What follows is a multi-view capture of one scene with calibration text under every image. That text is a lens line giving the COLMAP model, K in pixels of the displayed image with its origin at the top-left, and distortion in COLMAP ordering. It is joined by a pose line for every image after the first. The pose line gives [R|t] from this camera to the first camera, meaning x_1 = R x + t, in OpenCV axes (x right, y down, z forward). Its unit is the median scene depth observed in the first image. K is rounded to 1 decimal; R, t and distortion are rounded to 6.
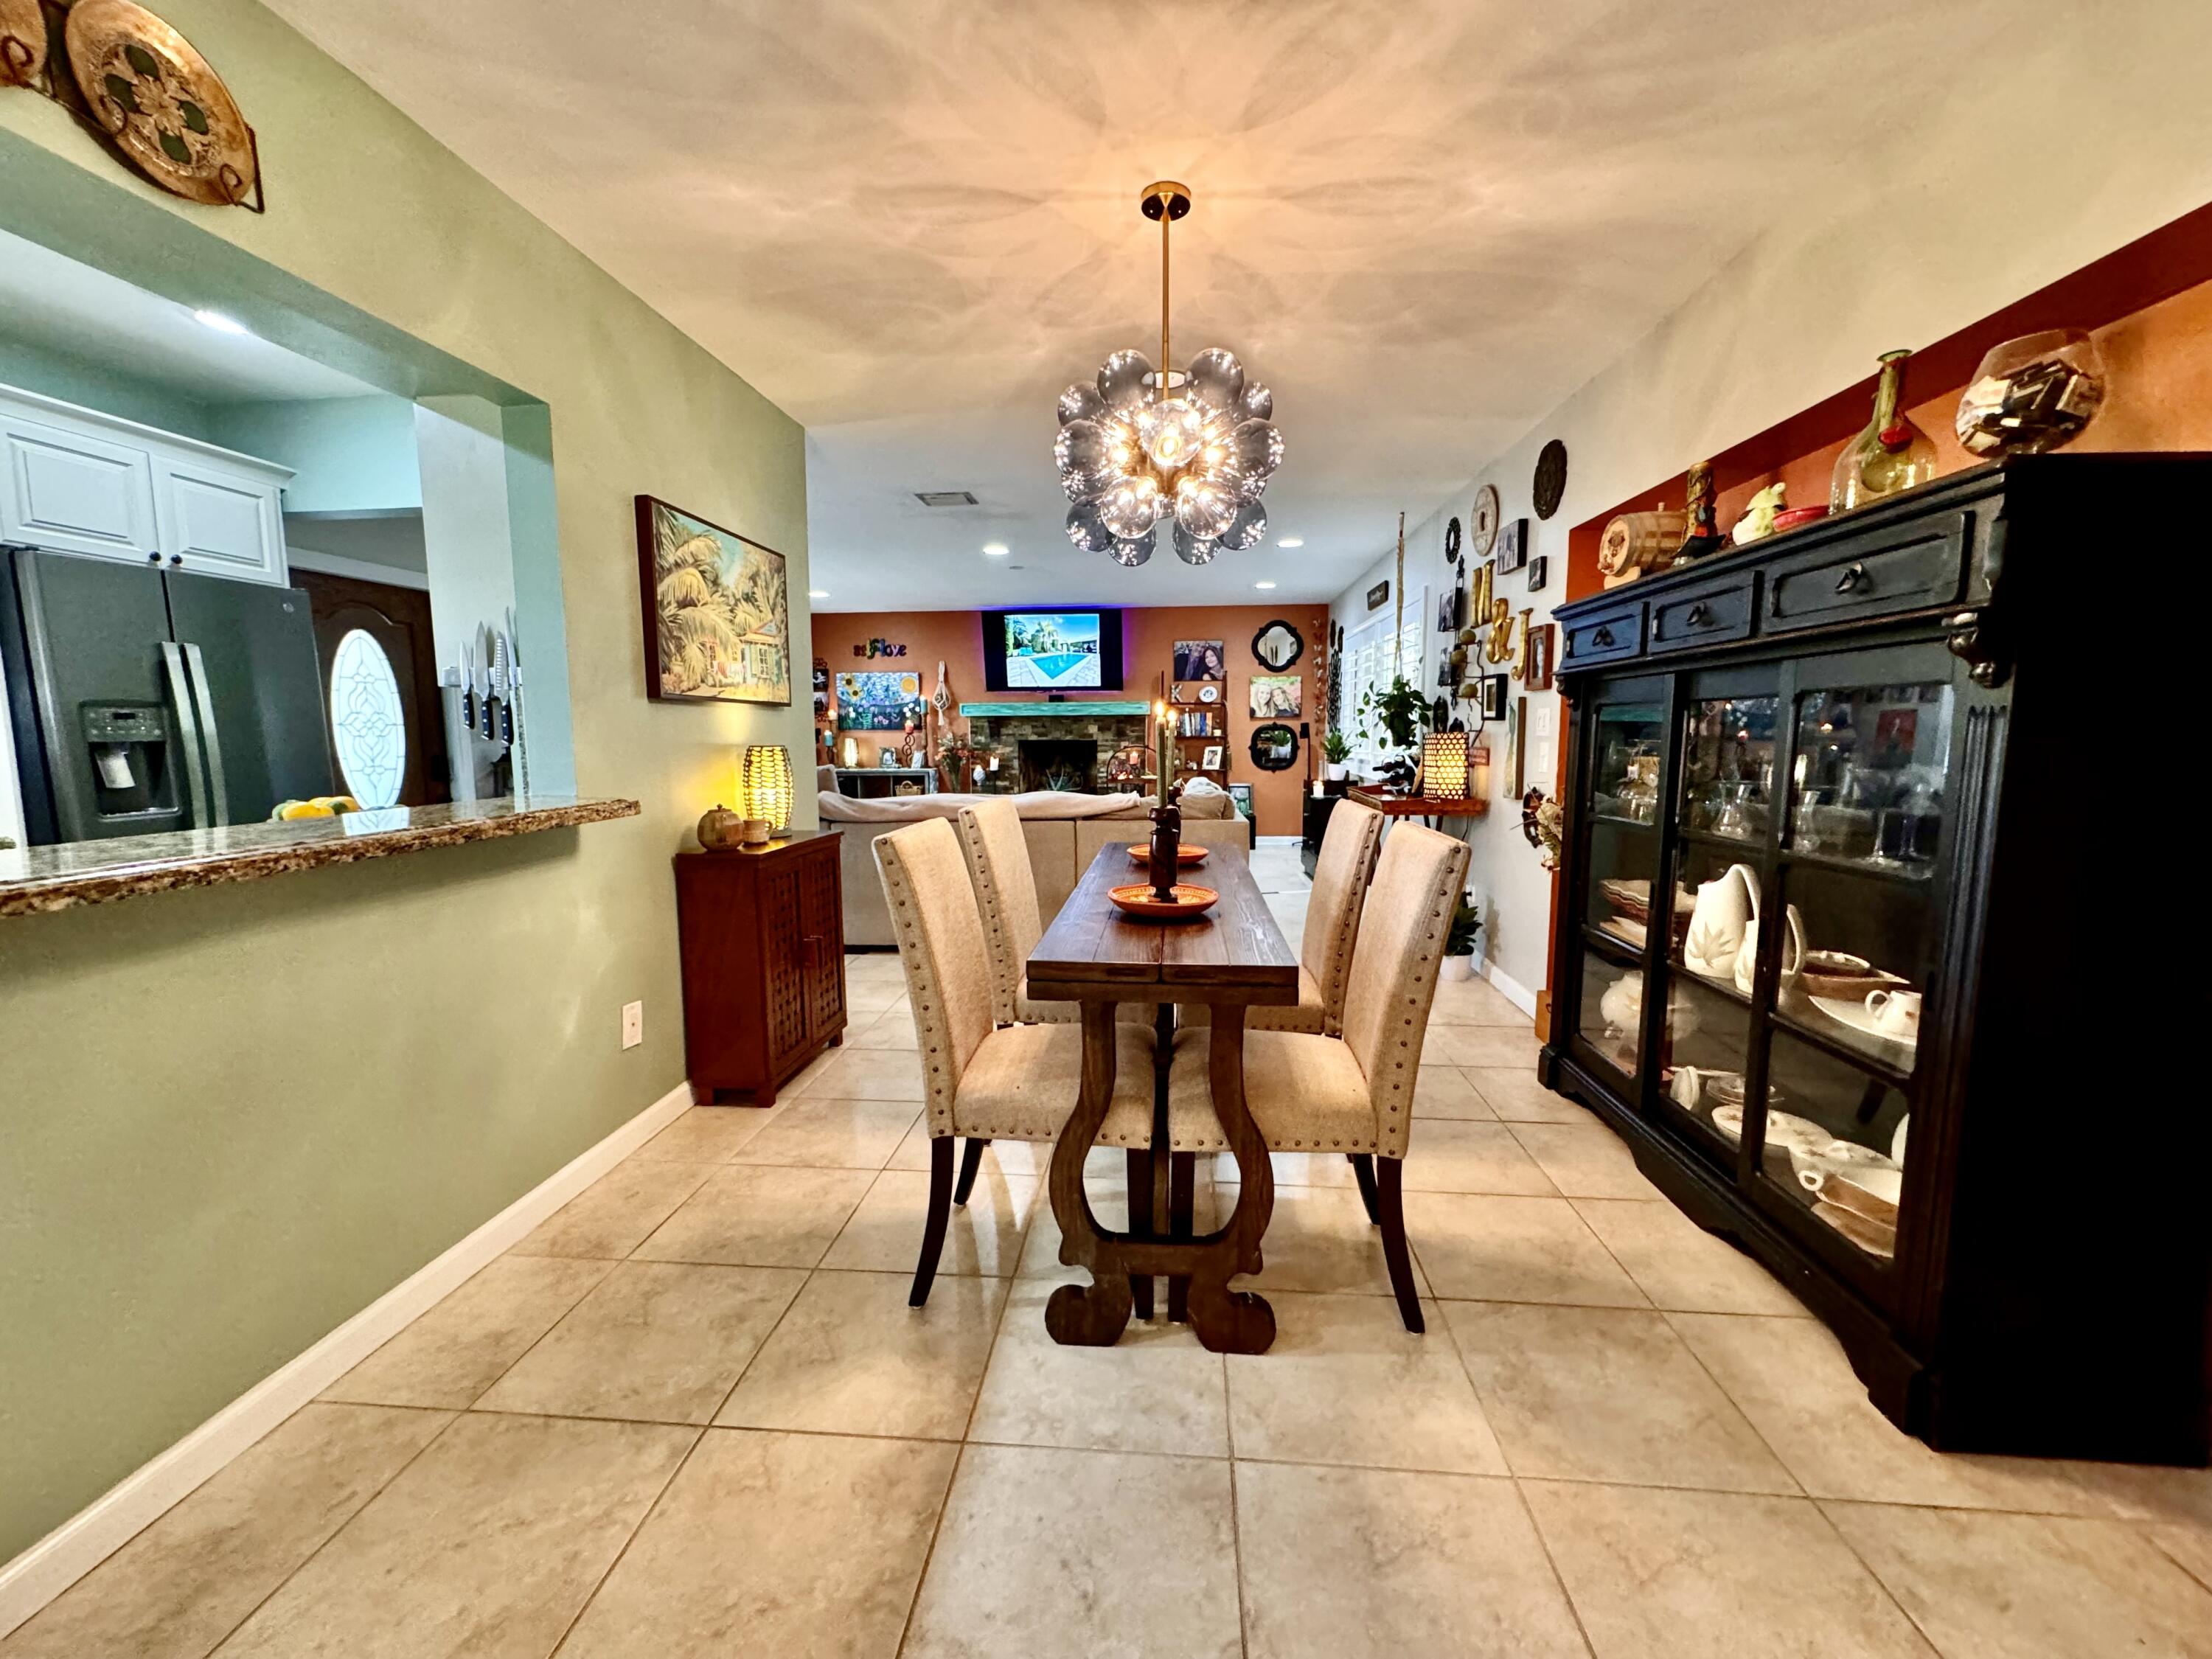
lens RADIAL K [[880.5, 0, 1104.4], [0, 880.5, 828.1], [0, 0, 1]] dist [-0.001963, 0.000153]
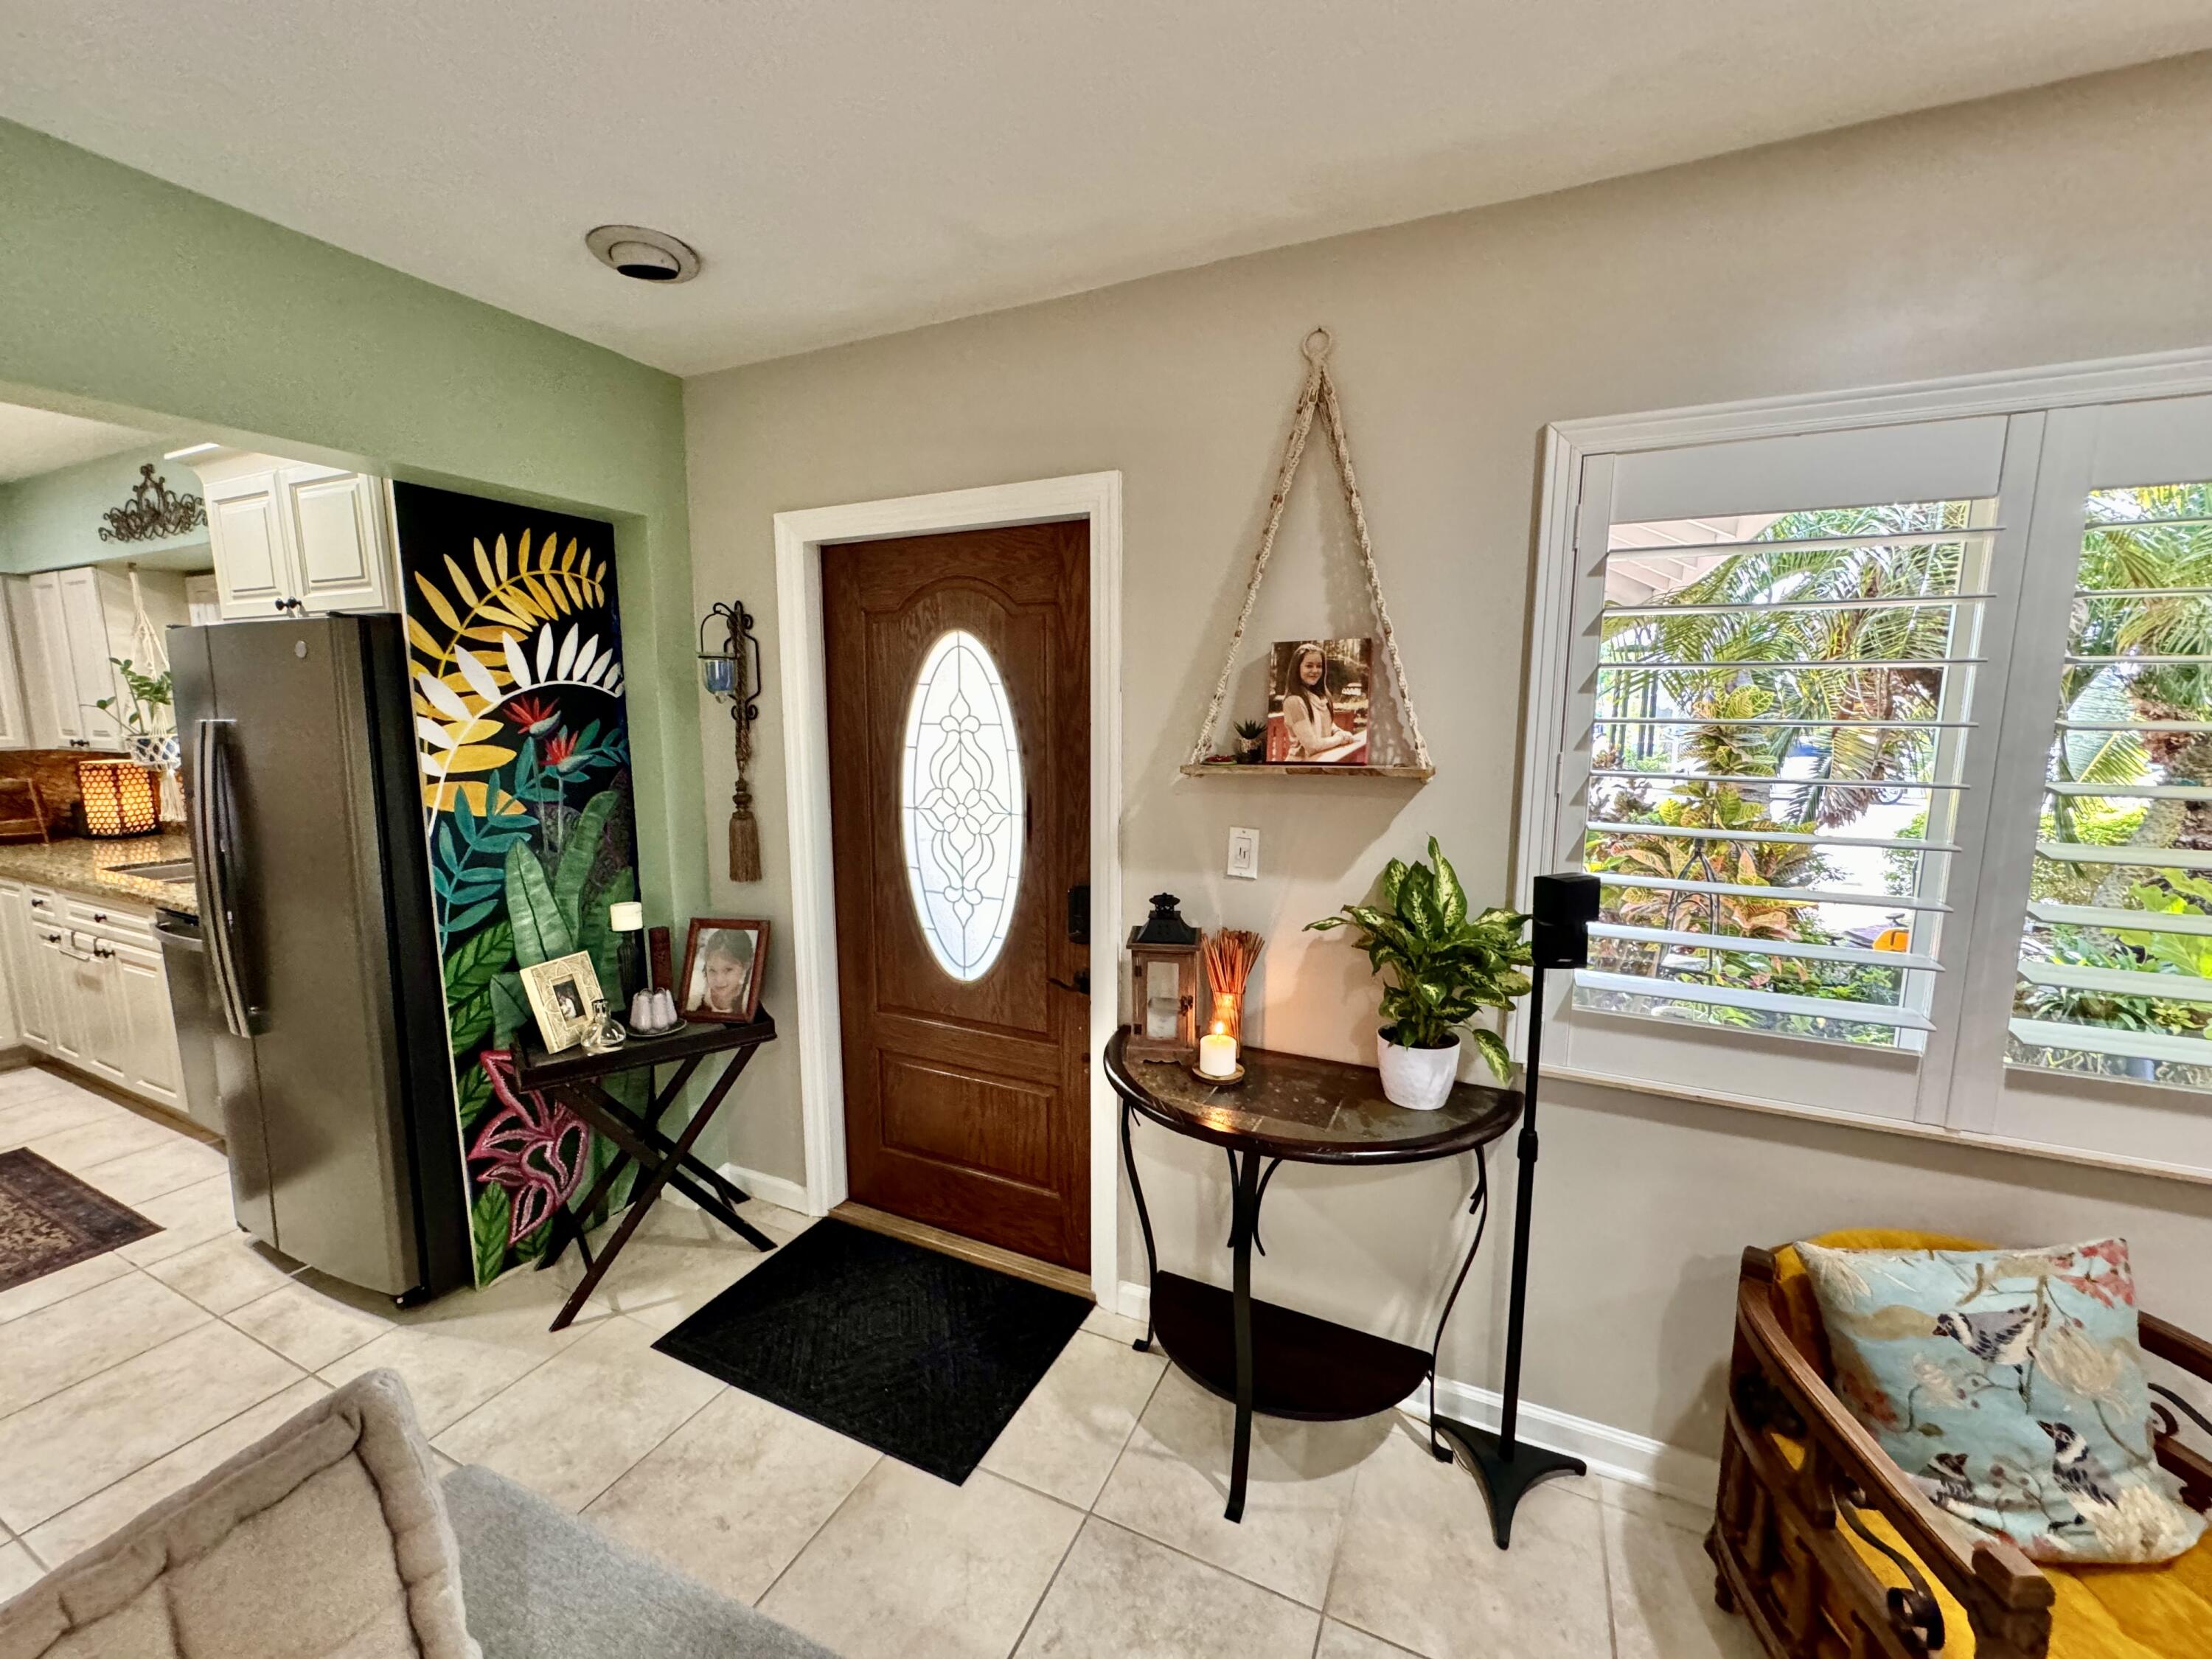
lens RADIAL K [[884.0, 0, 1105.1], [0, 884.0, 828.0], [0, 0, 1]] dist [-0.001249, 0.000216]
pose [[-0.345617, 0.138936, -0.928033, -0.575321], [-0.104353, 0.977154, 0.185153, -0.332756], [0.932555, 0.160835, -0.323222, 1.941090]]
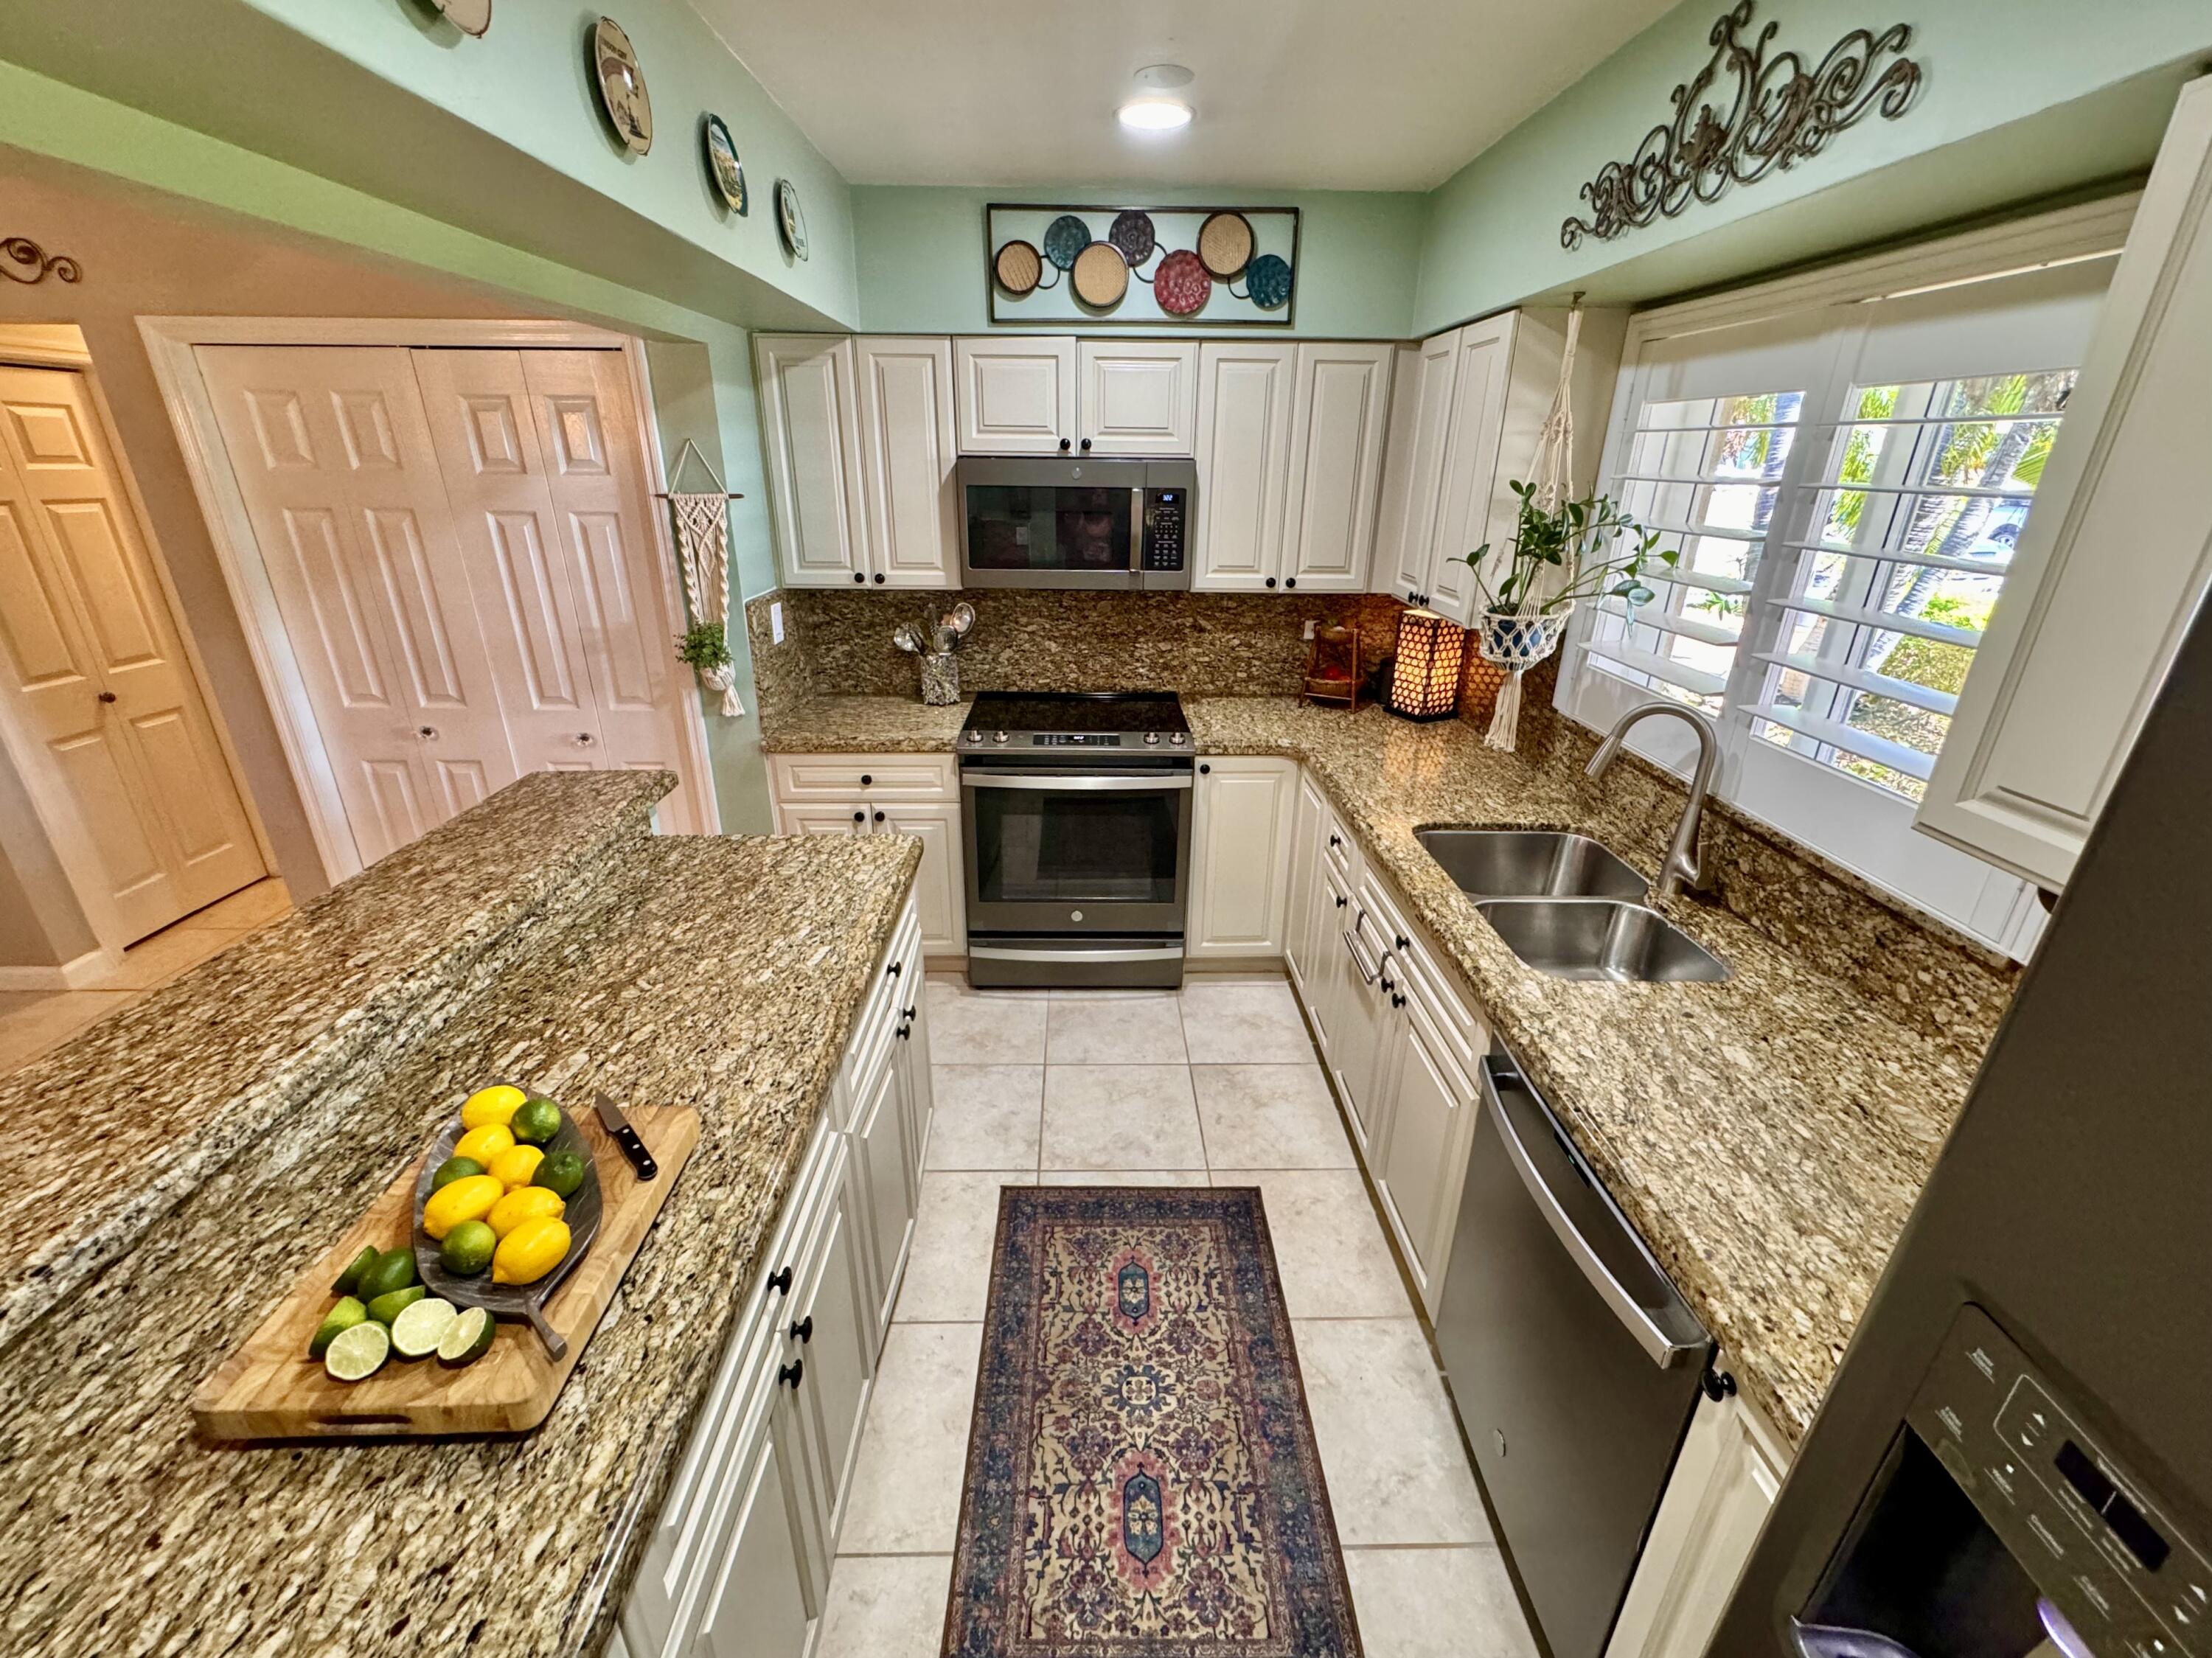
lens RADIAL K [[908.7, 0, 1106.0], [0, 908.7, 829.0], [0, 0, 1]] dist [-0.003672, -0.000329]
pose [[-0.994129, 0.037441, -0.101519, -0.851777], [-0.016141, 0.876409, 0.481297, -0.293578], [0.106992, 0.480110, -0.870659, 0.992315]]
